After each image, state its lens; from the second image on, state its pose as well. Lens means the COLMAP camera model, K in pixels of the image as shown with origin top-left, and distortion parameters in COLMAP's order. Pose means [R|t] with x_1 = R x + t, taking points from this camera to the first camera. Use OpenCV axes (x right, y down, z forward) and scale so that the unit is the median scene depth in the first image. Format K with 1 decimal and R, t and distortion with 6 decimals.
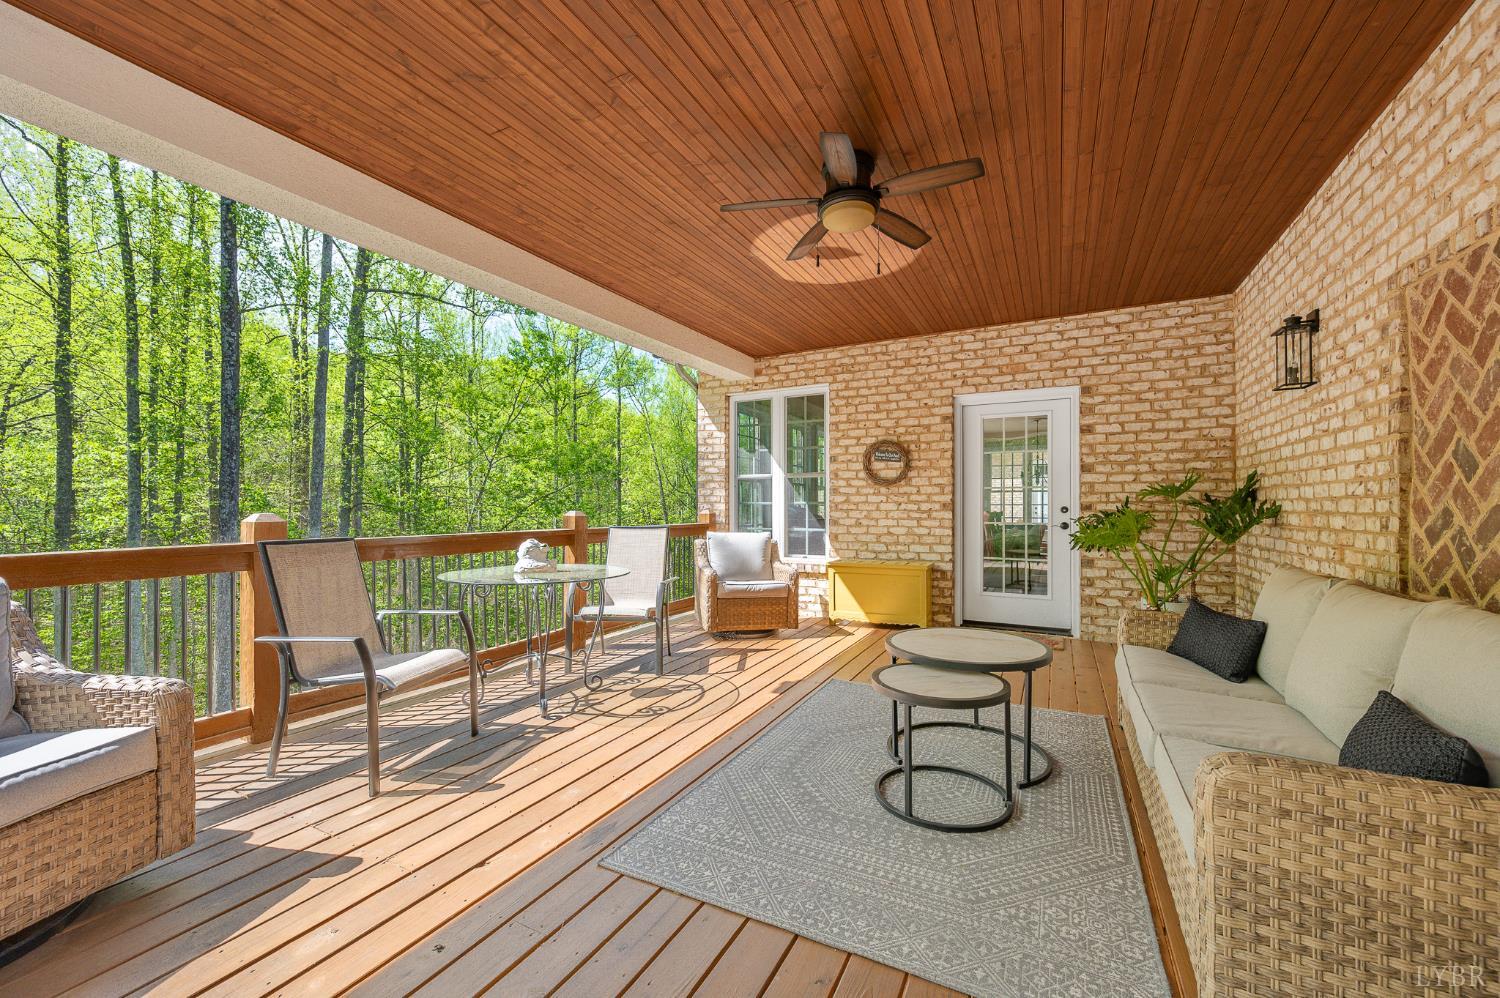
lens RADIAL K [[591.3, 0, 755.3], [0, 591.3, 501.5], [0, 0, 1]] dist [-0.003493, -0.000165]
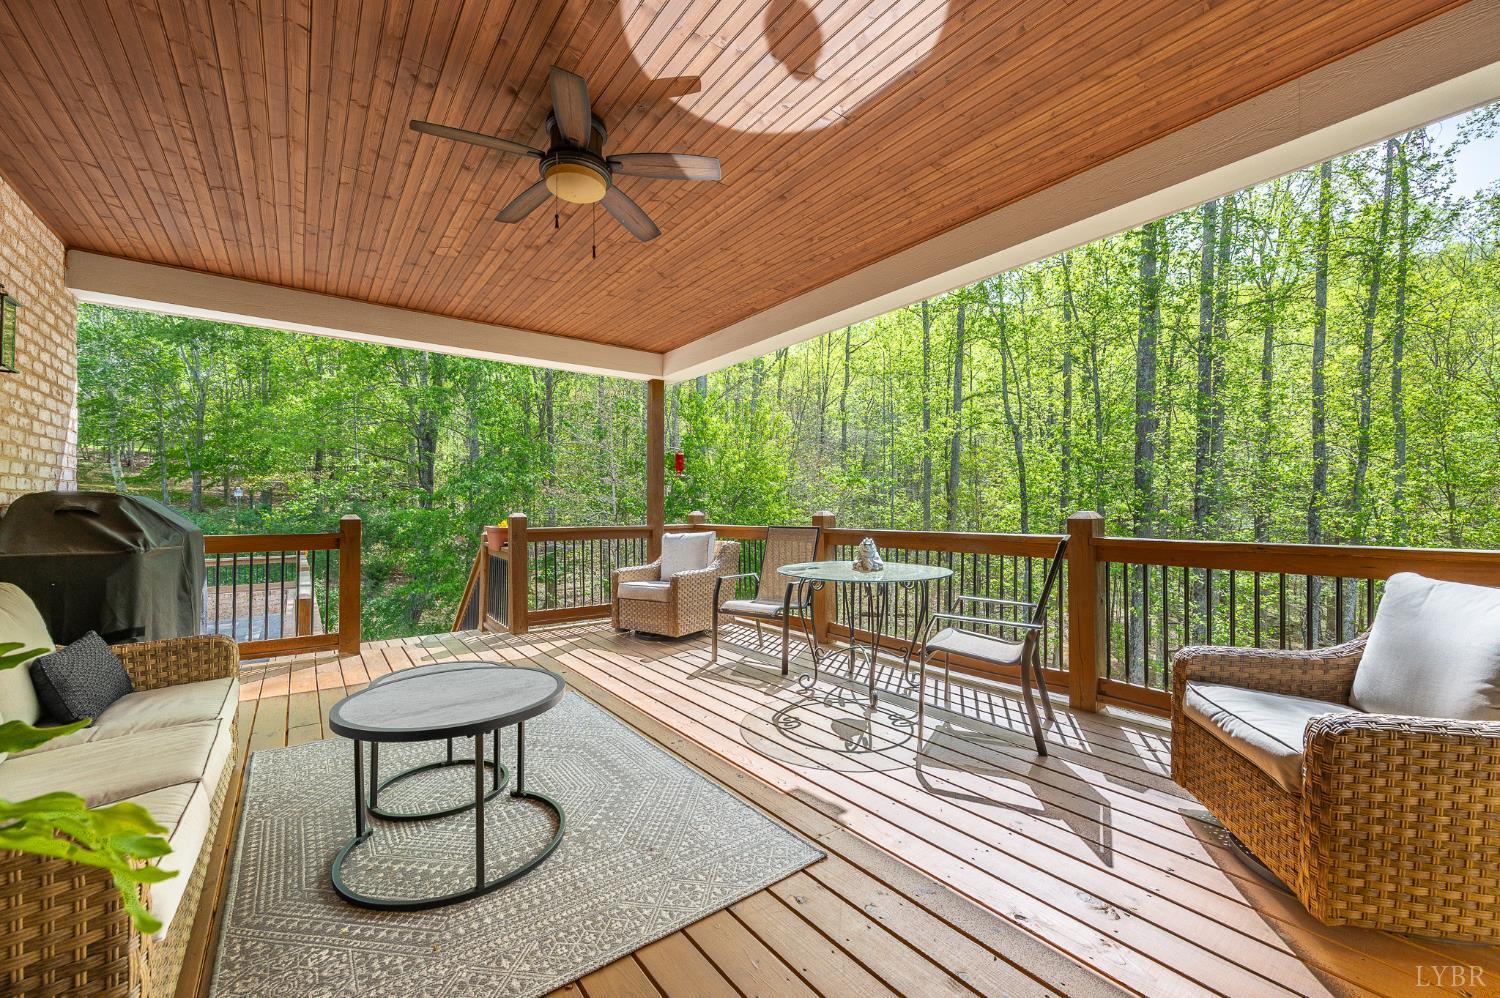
lens RADIAL K [[591.3, 0, 756.2], [0, 591.3, 507.4], [0, 0, 1]] dist [-0.003493, -0.000165]
pose [[-0.425357, 0.003849, -0.905017, 0.661862], [0.015364, 0.999878, -0.002968, 0.007882], [0.904895, -0.015167, -0.425364, 1.267815]]
